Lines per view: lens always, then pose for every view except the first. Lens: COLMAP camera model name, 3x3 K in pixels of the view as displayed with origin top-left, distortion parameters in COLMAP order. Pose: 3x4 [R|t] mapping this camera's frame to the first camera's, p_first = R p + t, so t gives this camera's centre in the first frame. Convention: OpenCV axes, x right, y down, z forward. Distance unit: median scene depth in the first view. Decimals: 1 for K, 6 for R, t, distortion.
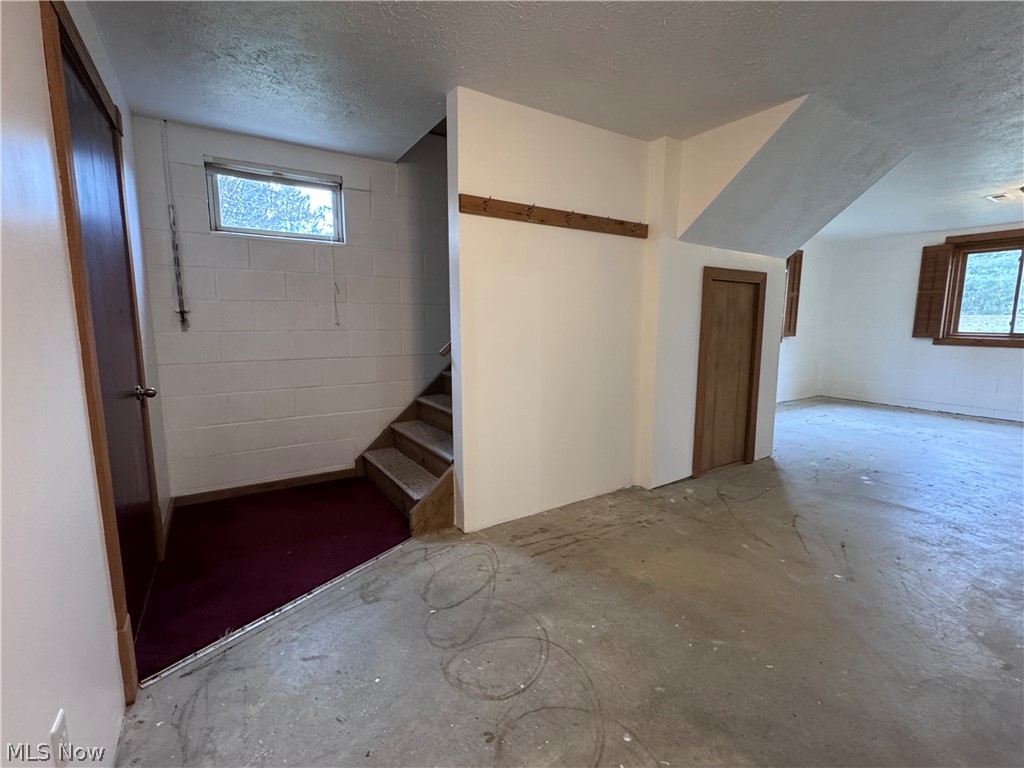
lens RADIAL K [[461.3, 0, 513.7], [0, 461.3, 382.3], [0, 0, 1]] dist [-0.003723, -0.000337]
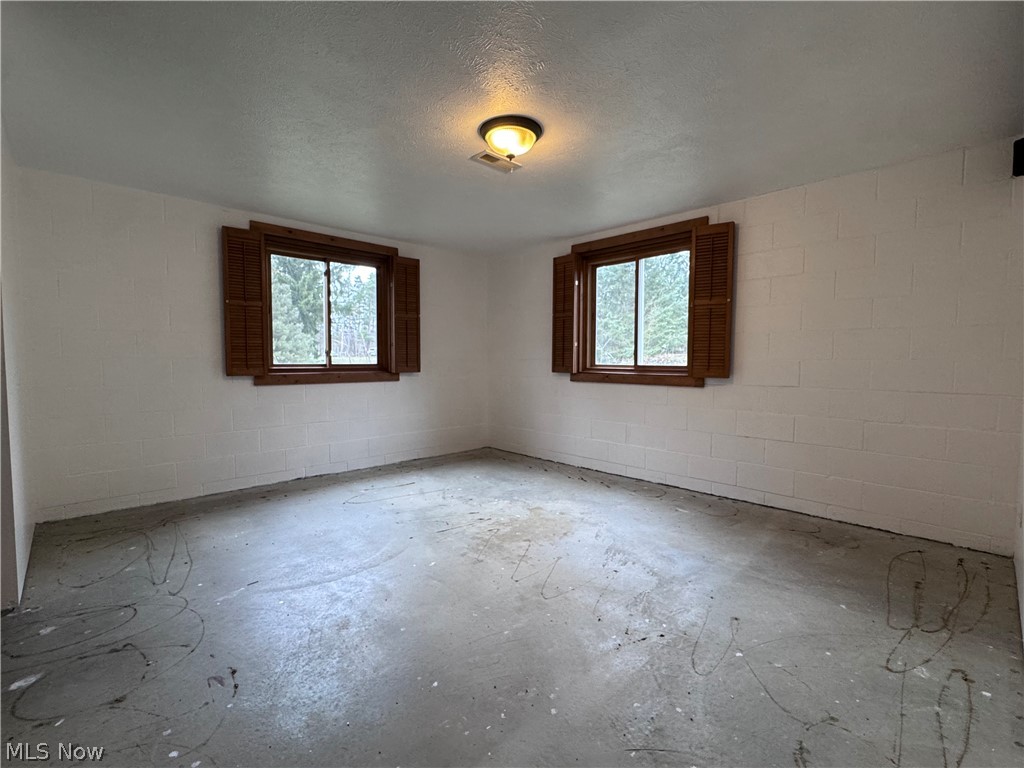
lens RADIAL K [[461.3, 0, 513.4], [0, 461.3, 385.6], [0, 0, 1]] dist [-0.003723, -0.000337]
pose [[0.980255, -0.013164, 0.197297, 0.674471], [0.027401, 0.997198, -0.069605, -0.023407], [-0.195828, 0.073637, 0.977870, 0.259016]]
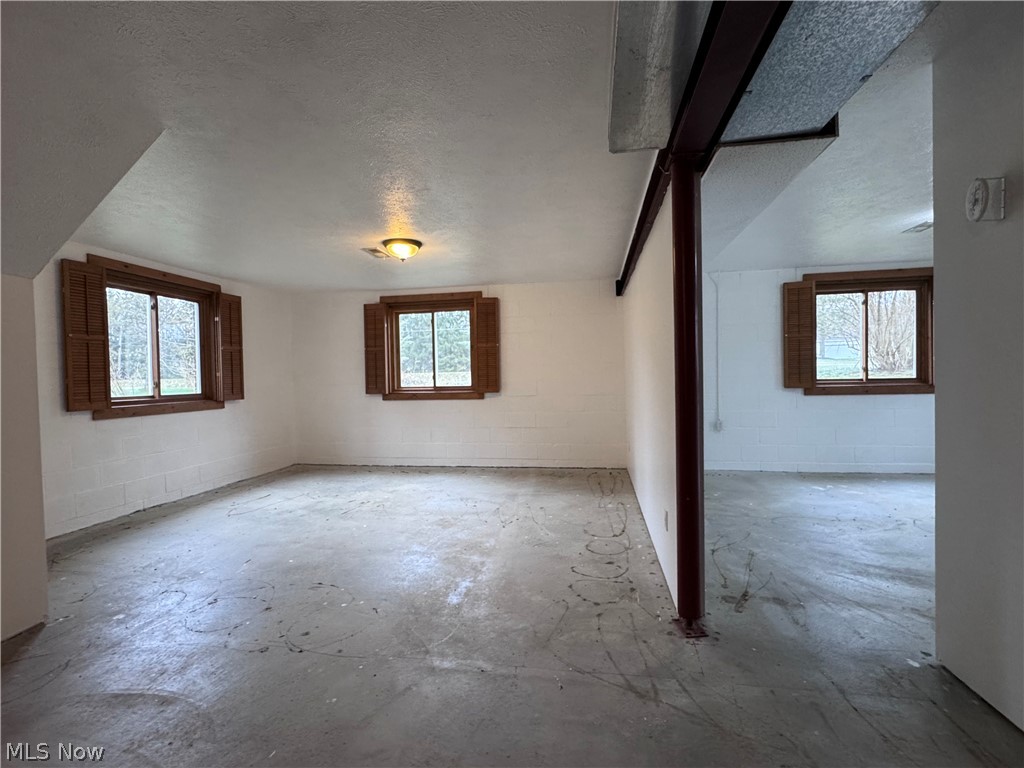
lens RADIAL K [[461.3, 0, 510.7], [0, 461.3, 386.8], [0, 0, 1]] dist [-0.003723, -0.000337]
pose [[0.677295, -0.037037, 0.734779, 0.366568], [0.120342, 0.990858, -0.060982, -0.016322], [-0.725803, 0.129727, 0.675560, 0.111875]]
